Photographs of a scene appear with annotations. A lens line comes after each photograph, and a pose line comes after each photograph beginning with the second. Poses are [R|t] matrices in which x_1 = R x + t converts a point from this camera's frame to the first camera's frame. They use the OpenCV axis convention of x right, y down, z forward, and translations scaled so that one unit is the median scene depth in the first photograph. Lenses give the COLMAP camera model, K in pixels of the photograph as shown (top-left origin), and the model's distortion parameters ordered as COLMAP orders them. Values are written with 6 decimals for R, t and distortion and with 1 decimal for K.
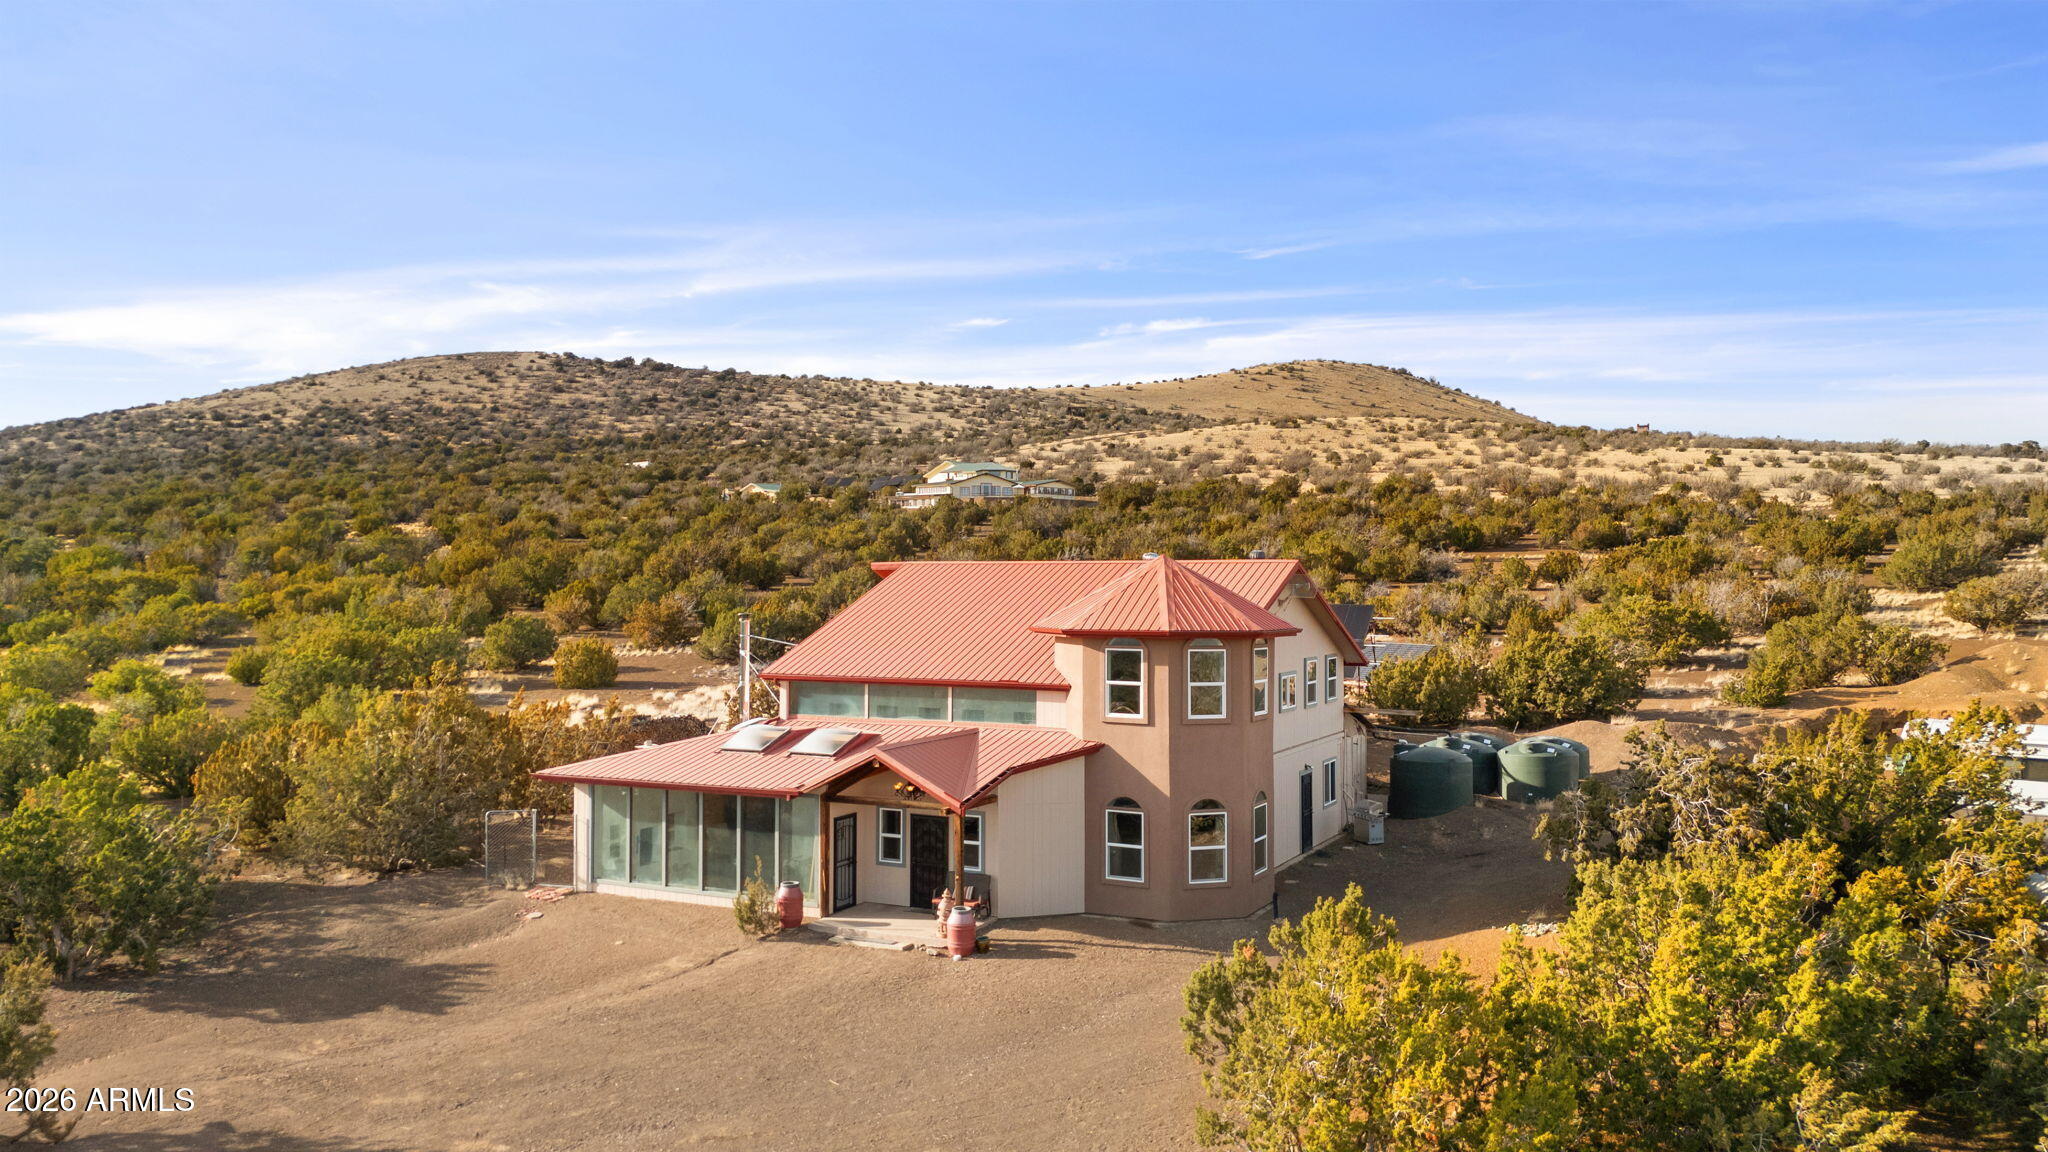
lens RADIAL K [[1509.7, 0, 1017.6], [0, 1509.7, 577.3], [0, 0, 1]] dist [0.081450, -0.069831]
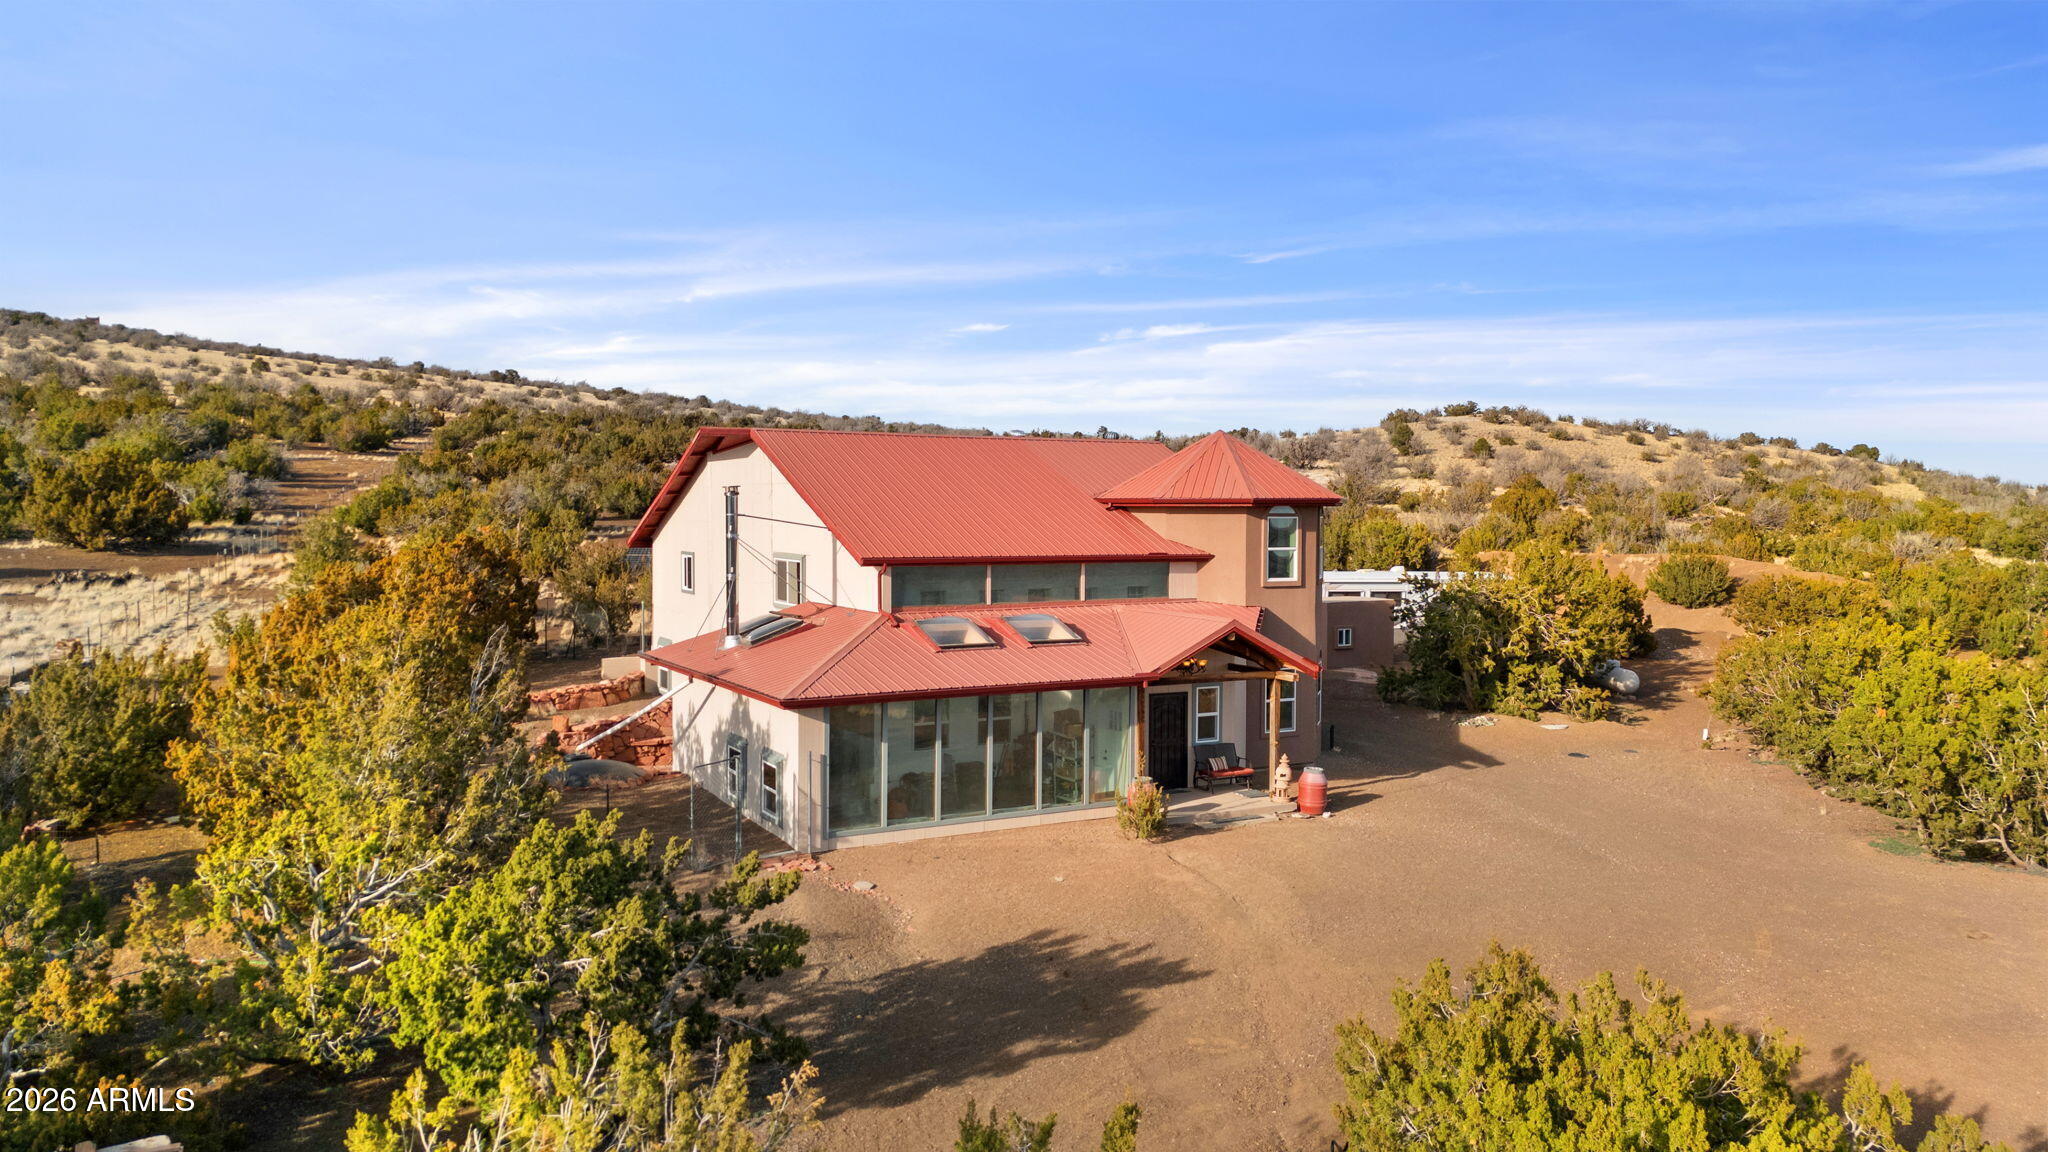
lens RADIAL K [[1509.7, 0, 1033.8], [0, 1509.7, 573.7], [0, 0, 1]] dist [0.081450, -0.069831]
pose [[0.555410, -0.036574, 0.830772, -0.295513], [-0.008648, 0.998724, 0.049749, 0.011478], [-0.831532, -0.034815, 0.554385, 0.178634]]
